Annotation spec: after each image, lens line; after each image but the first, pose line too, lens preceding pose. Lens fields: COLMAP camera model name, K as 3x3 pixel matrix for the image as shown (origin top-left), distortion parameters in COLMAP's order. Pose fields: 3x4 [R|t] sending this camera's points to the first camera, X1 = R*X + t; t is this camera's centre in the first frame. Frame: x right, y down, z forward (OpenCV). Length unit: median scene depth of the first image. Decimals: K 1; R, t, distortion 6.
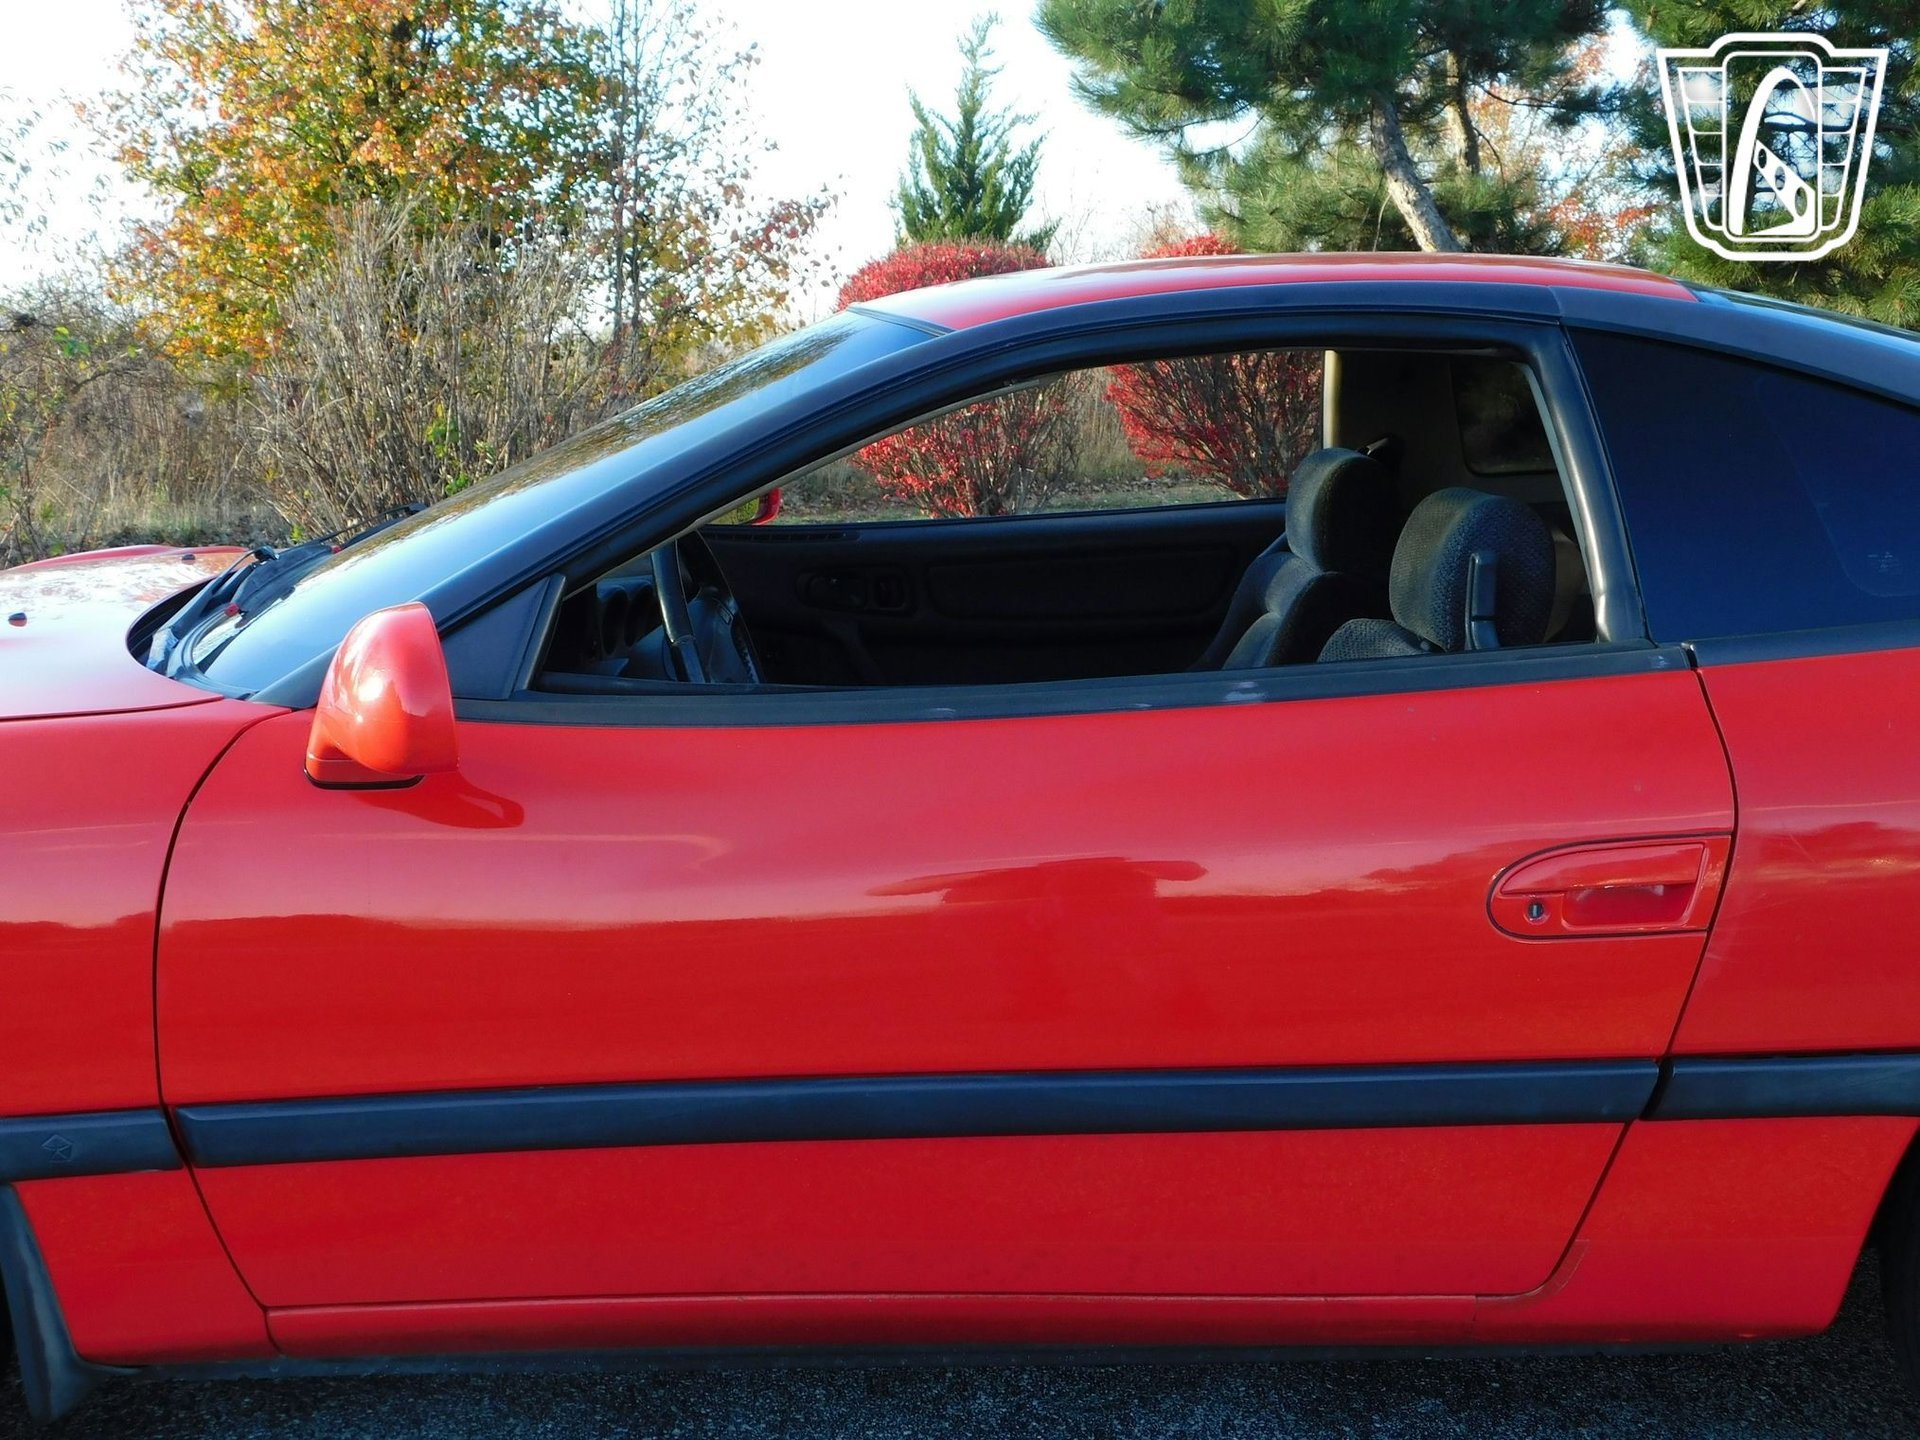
lens RADIAL K [[2282.9, 0, 974.5], [0, 2282.9, 710.7], [0, 0, 1]] dist [0.012759, 0.000000]
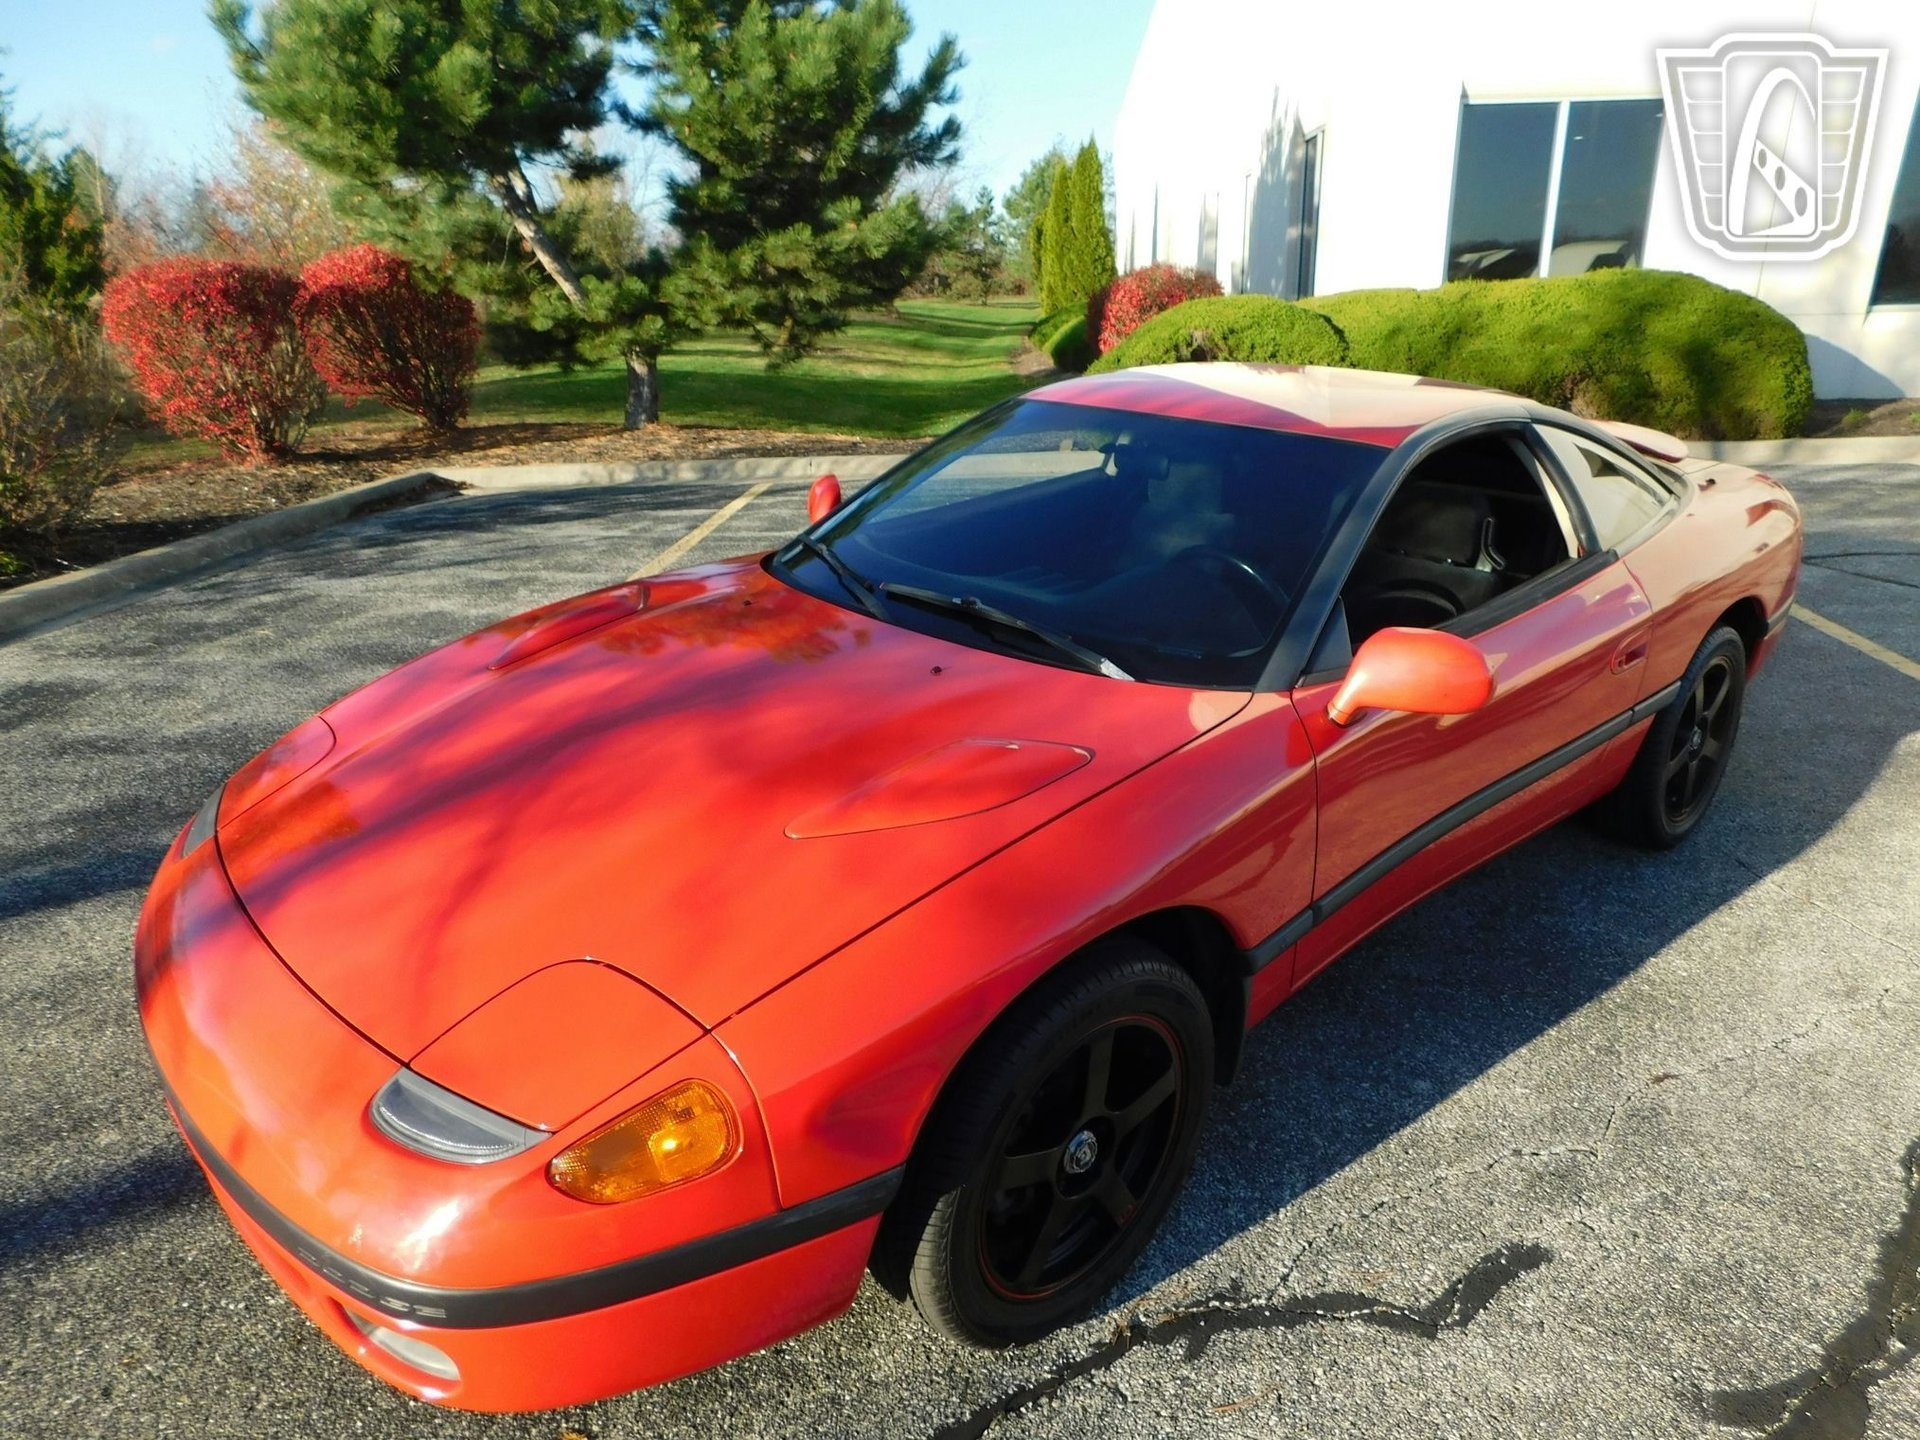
lens RADIAL K [[1273.0, 0, 961.9], [0, 1273.0, 722.1], [0, 0, 1]] dist [-0.034114, 0.013919]
pose [[0.756257, -0.233550, 0.611171, -0.198282], [0.117756, 0.967452, 0.223988, -0.042007], [-0.643591, -0.097423, 0.759144, 0.064038]]
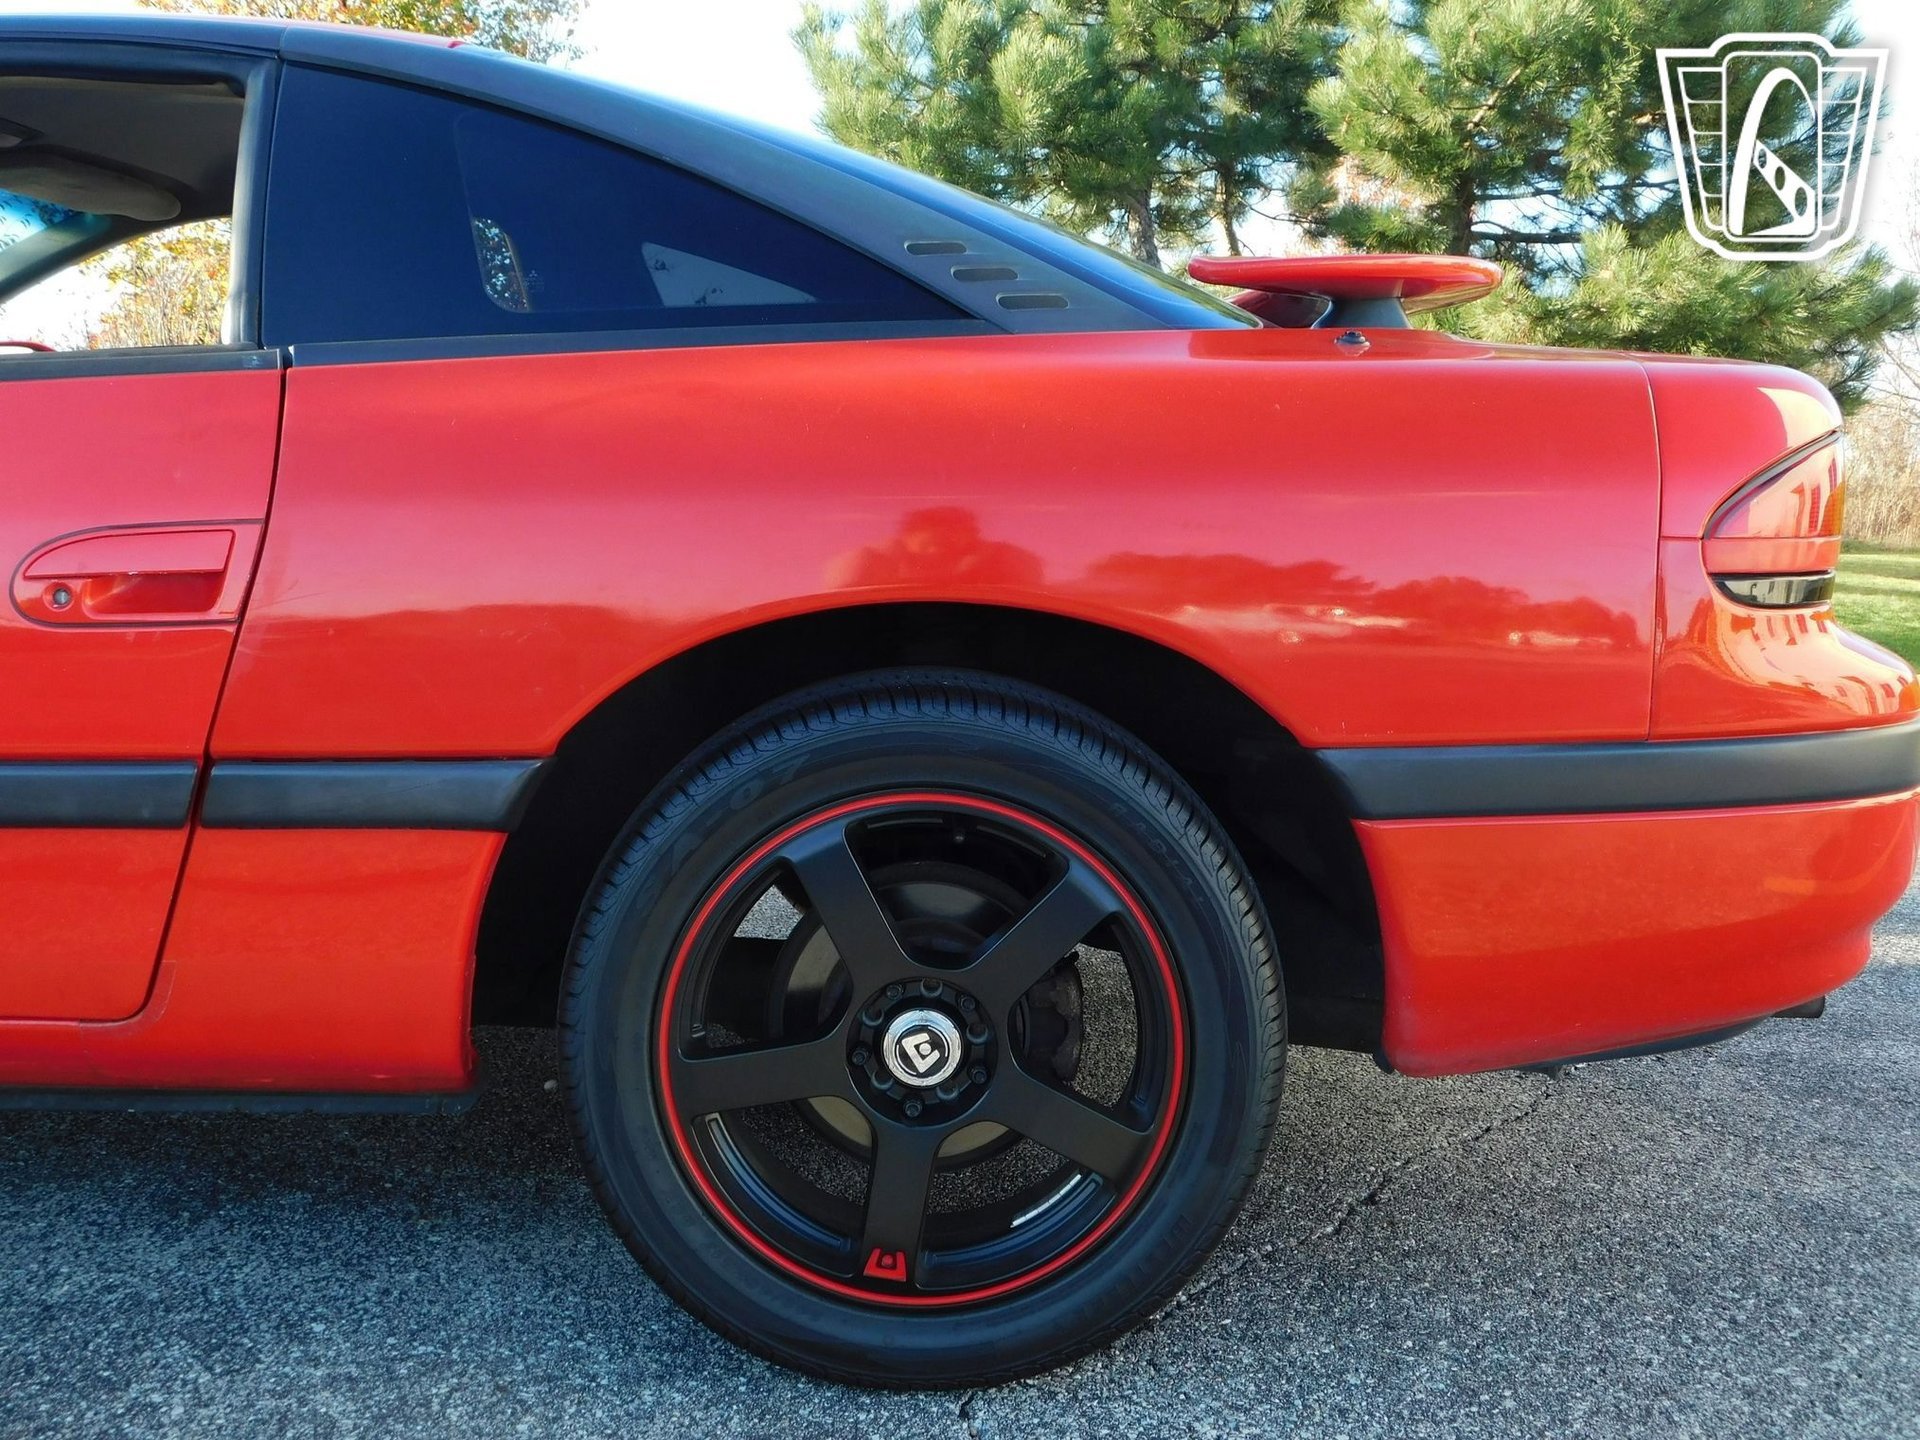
lens RADIAL K [[2031.1, 0, 972.0], [0, 2031.1, 717.8], [0, 0, 1]] dist [0.015274, 0.000000]
pose [[0.999591, 0.027162, -0.008910, 0.103956], [-0.027555, 0.998492, -0.047474, 0.027409], [0.007607, 0.047700, 0.998833, 0.023879]]
